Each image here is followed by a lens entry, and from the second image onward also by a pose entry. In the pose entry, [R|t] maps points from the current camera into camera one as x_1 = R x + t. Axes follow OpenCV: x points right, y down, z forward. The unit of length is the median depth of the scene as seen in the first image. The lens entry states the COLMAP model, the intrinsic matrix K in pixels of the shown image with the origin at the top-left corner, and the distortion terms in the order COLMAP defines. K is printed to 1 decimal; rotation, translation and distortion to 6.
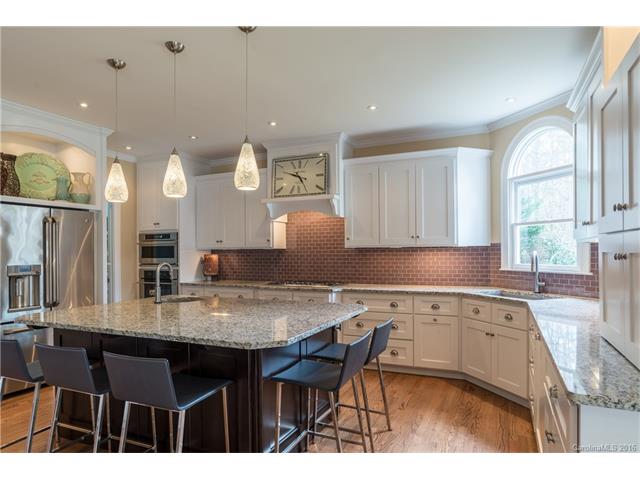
lens RADIAL K [[392.3, 0, 322.2], [0, 392.3, 245.1], [0, 0, 1]] dist [-0.003279, 0.000097]
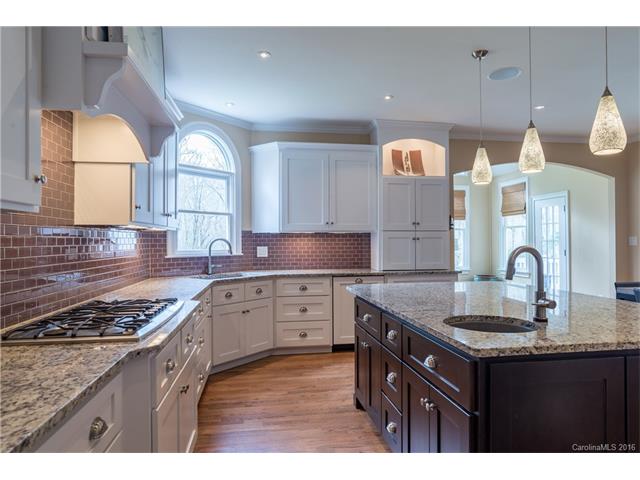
lens RADIAL K [[410.1, 0, 322.9], [0, 410.1, 239.2], [0, 0, 1]] dist [-0.027831, 0.015827]
pose [[-0.552146, 0.011068, 0.833674, -0.658135], [-0.009242, 0.999769, -0.019394, 0.040278], [-0.833696, -0.018413, -0.551917, 1.437515]]
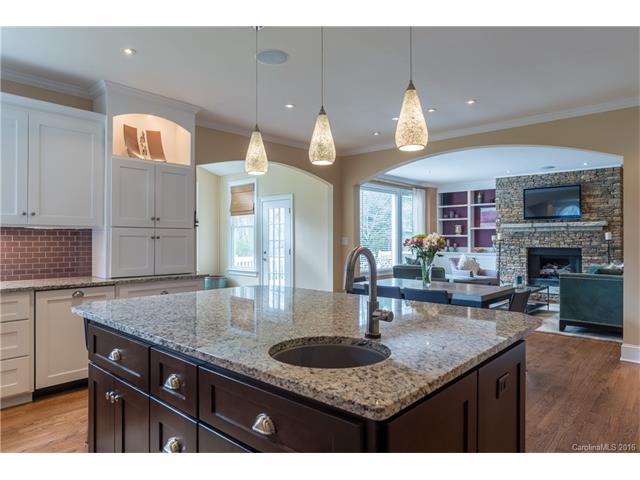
lens RADIAL K [[410.1, 0, 320.2], [0, 410.1, 237.4], [0, 0, 1]] dist [-0.027831, 0.015827]
pose [[-0.952668, 0.006130, 0.303952, -0.482625], [-0.001959, 0.999652, -0.026301, 0.038167], [-0.304008, -0.025652, -0.952324, 1.362316]]
